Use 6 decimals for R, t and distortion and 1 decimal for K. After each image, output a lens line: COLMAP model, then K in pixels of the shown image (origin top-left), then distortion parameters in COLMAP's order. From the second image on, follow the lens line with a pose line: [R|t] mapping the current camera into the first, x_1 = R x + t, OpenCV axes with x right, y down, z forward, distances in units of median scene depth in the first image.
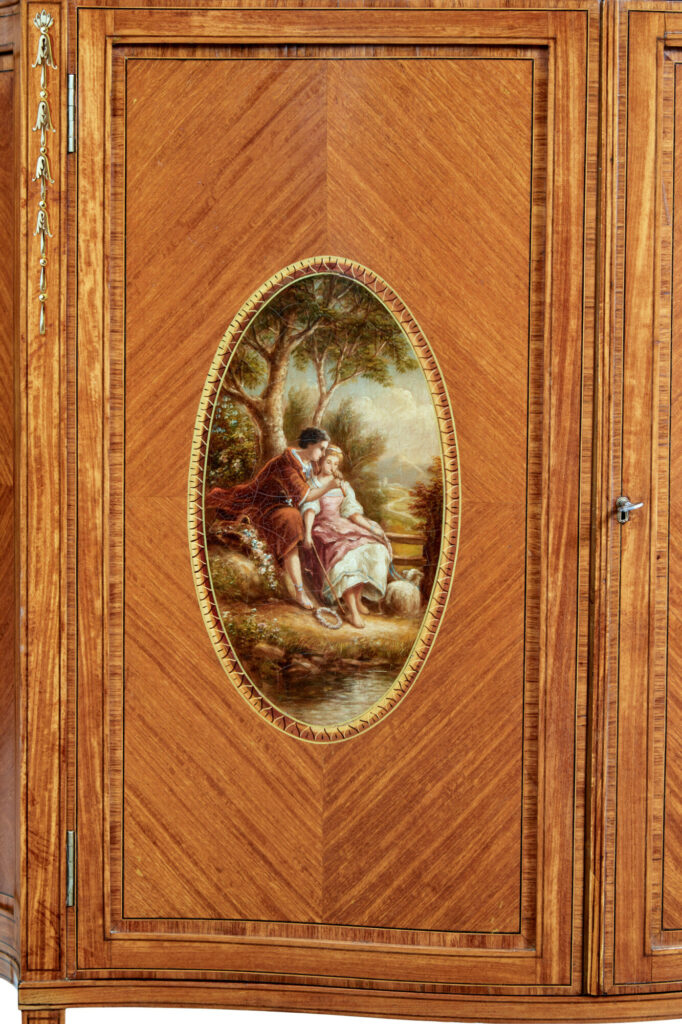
lens RADIAL K [[3089.2, 0, 341.2], [0, 3089.2, 508.2], [0, 0, 1]] dist [-0.233941, 0.000000]
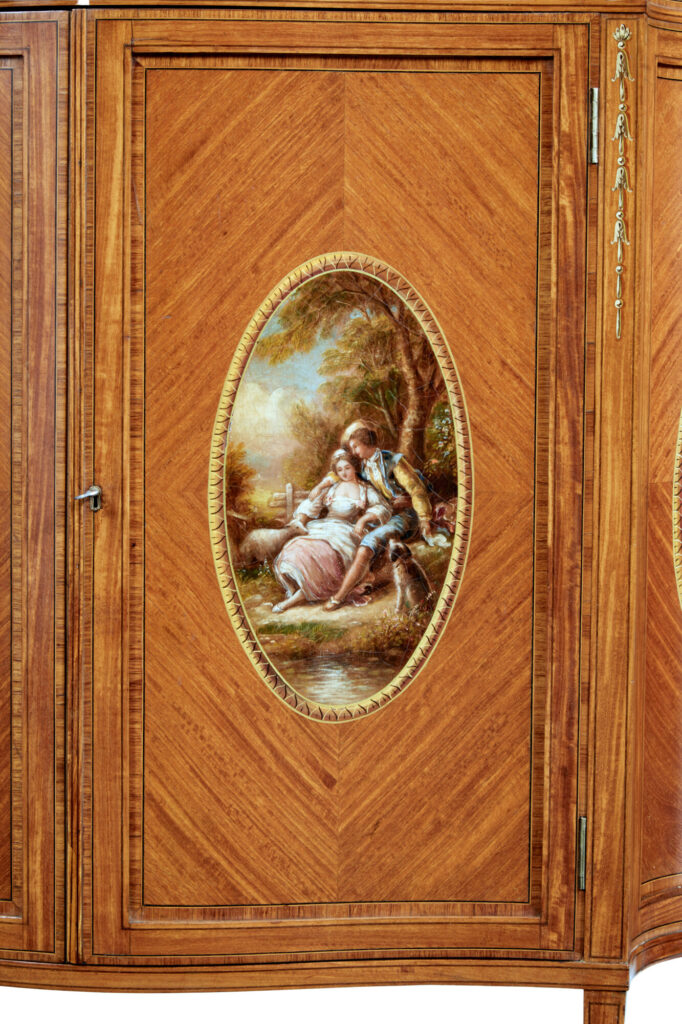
lens RADIAL K [[3089.2, 0, 340.0], [0, 3089.2, 516.2], [0, 0, 1]] dist [-0.233941, 0.000000]
pose [[0.969048, 0.016651, -0.246311, 0.428543], [-0.017953, 0.999834, -0.003042, 0.008283], [0.246219, 0.007370, 0.969186, 0.009475]]
